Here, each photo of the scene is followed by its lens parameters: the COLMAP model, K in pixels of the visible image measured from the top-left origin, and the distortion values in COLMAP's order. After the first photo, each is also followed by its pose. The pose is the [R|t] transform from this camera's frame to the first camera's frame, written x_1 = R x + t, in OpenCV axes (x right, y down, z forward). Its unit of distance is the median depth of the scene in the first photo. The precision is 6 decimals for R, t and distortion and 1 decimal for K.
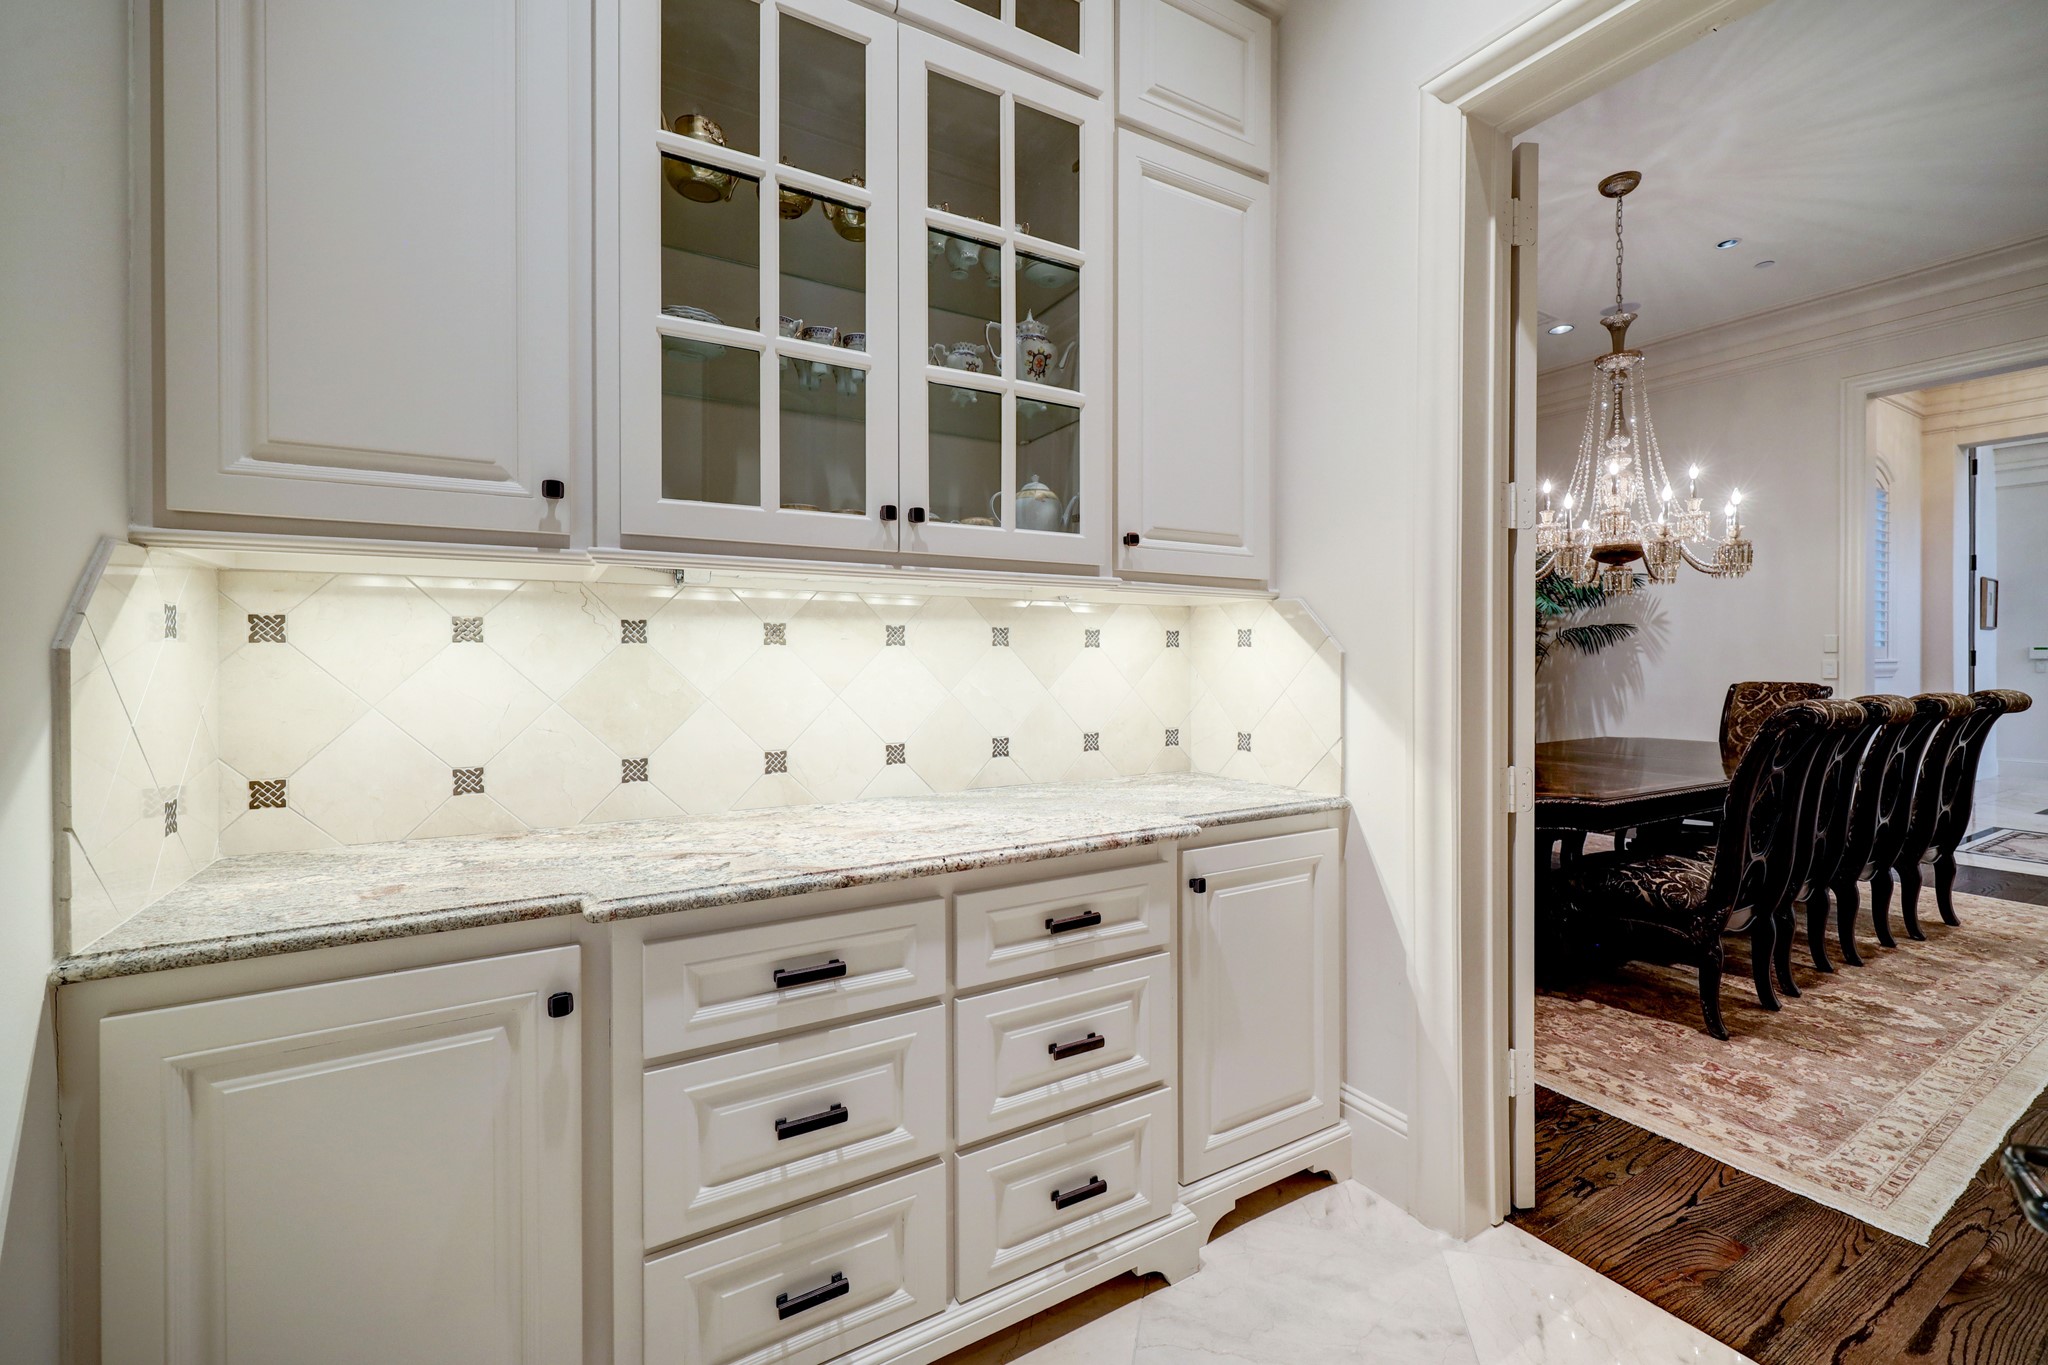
lens RADIAL K [[831.6, 0, 1019.6], [0, 831.6, 648.7], [0, 0, 1]] dist [0.000219, 0.000185]
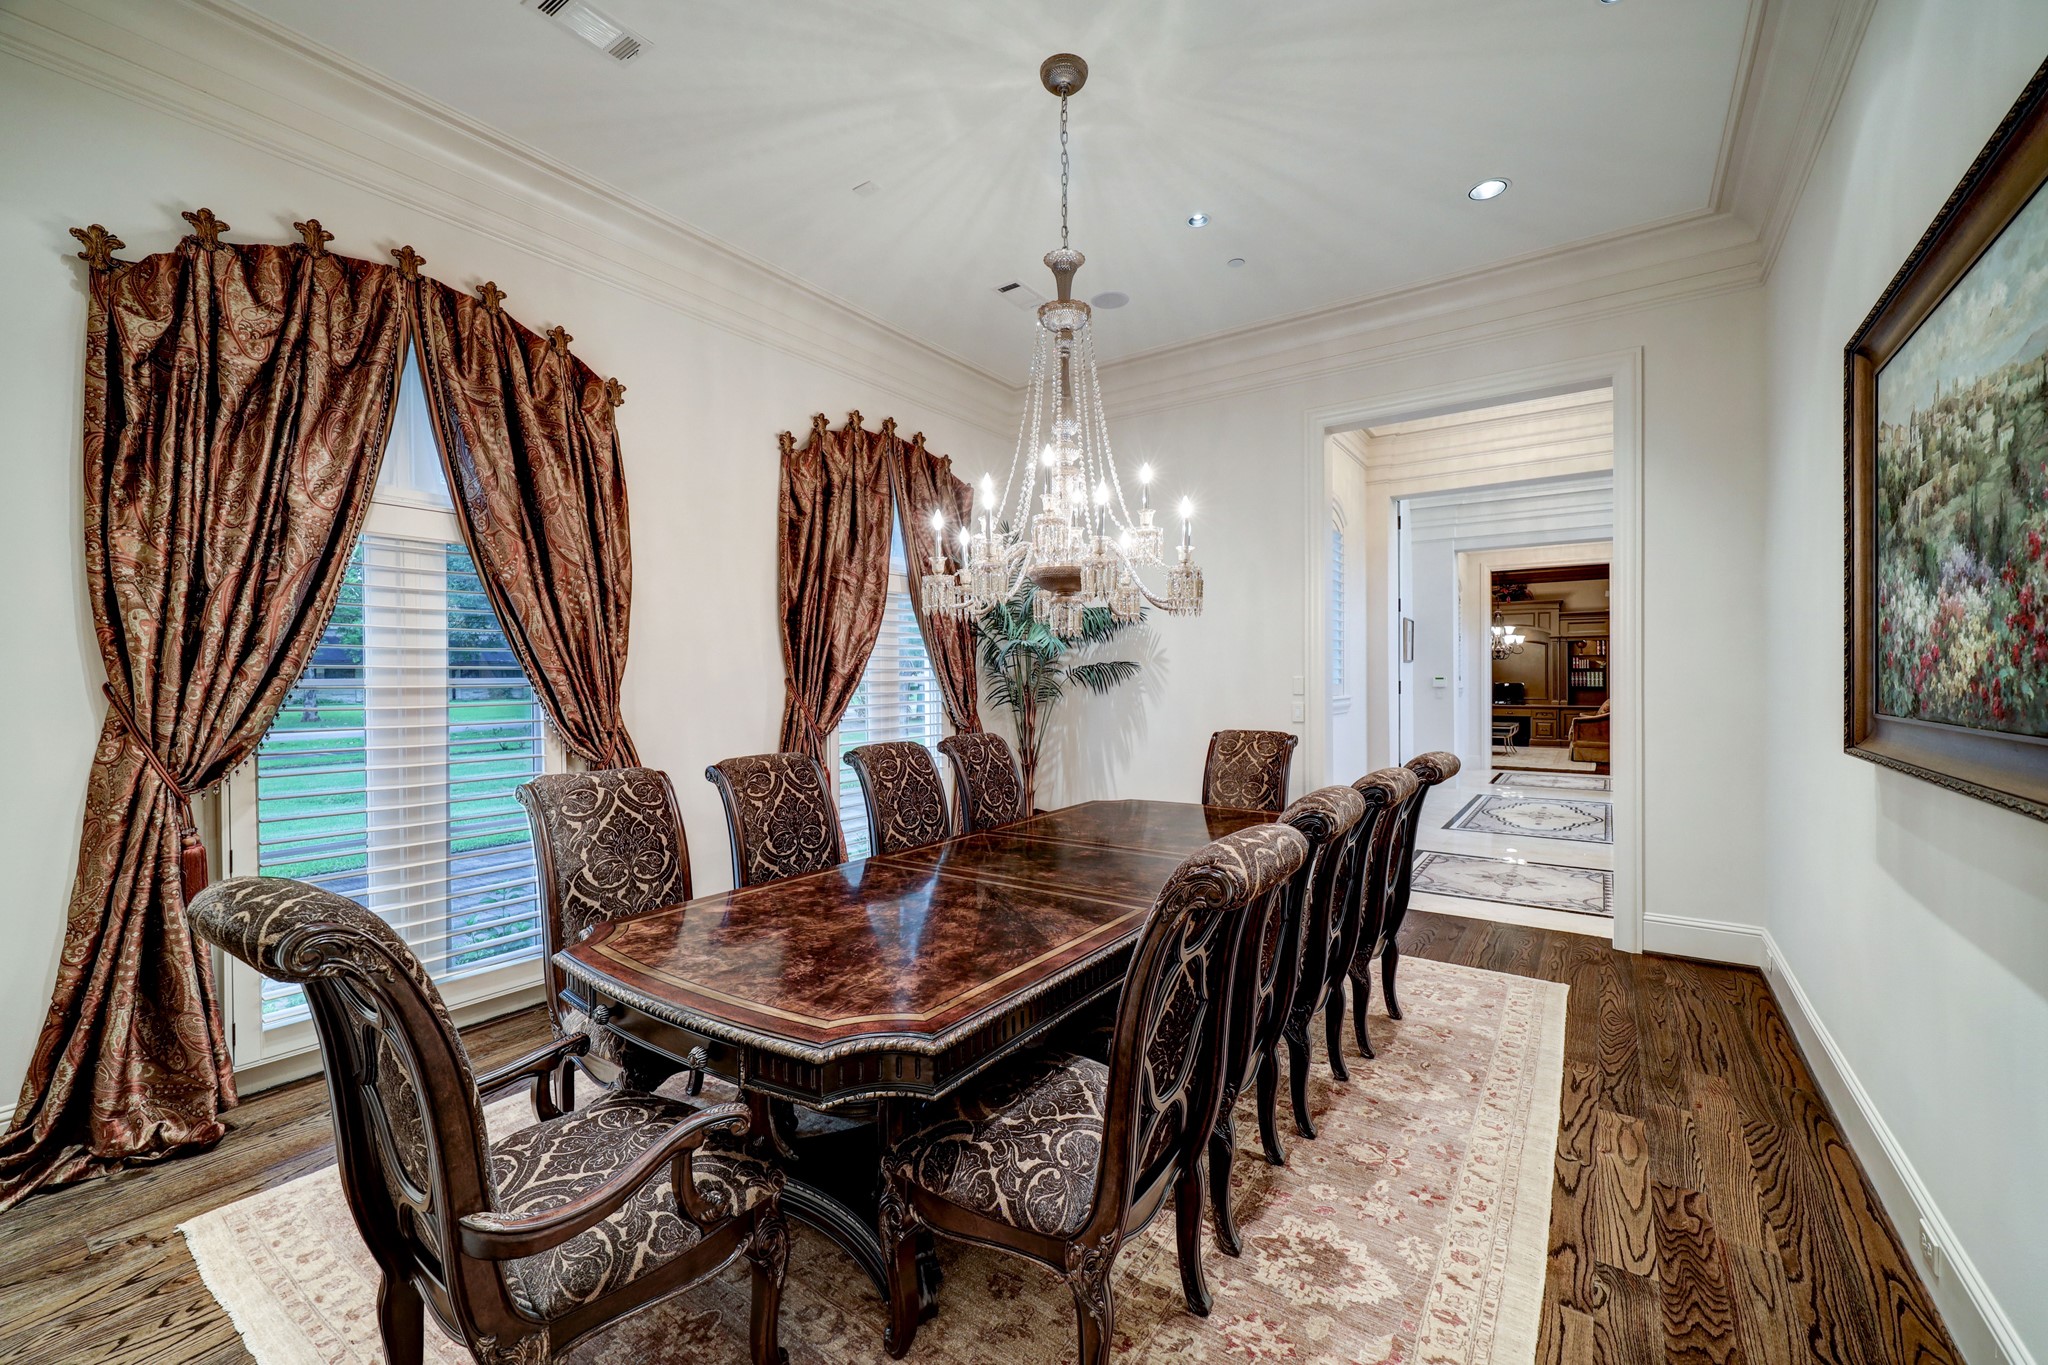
lens RADIAL K [[841.2, 0, 1031.7], [0, 841.2, 667.7], [0, 0, 1]] dist [0.002121, 0.000265]
pose [[0.901252, -0.004854, 0.433268, 0.344479], [0.006129, 0.999980, -0.001547, -0.033078], [-0.433252, 0.004050, 0.901264, 0.321052]]
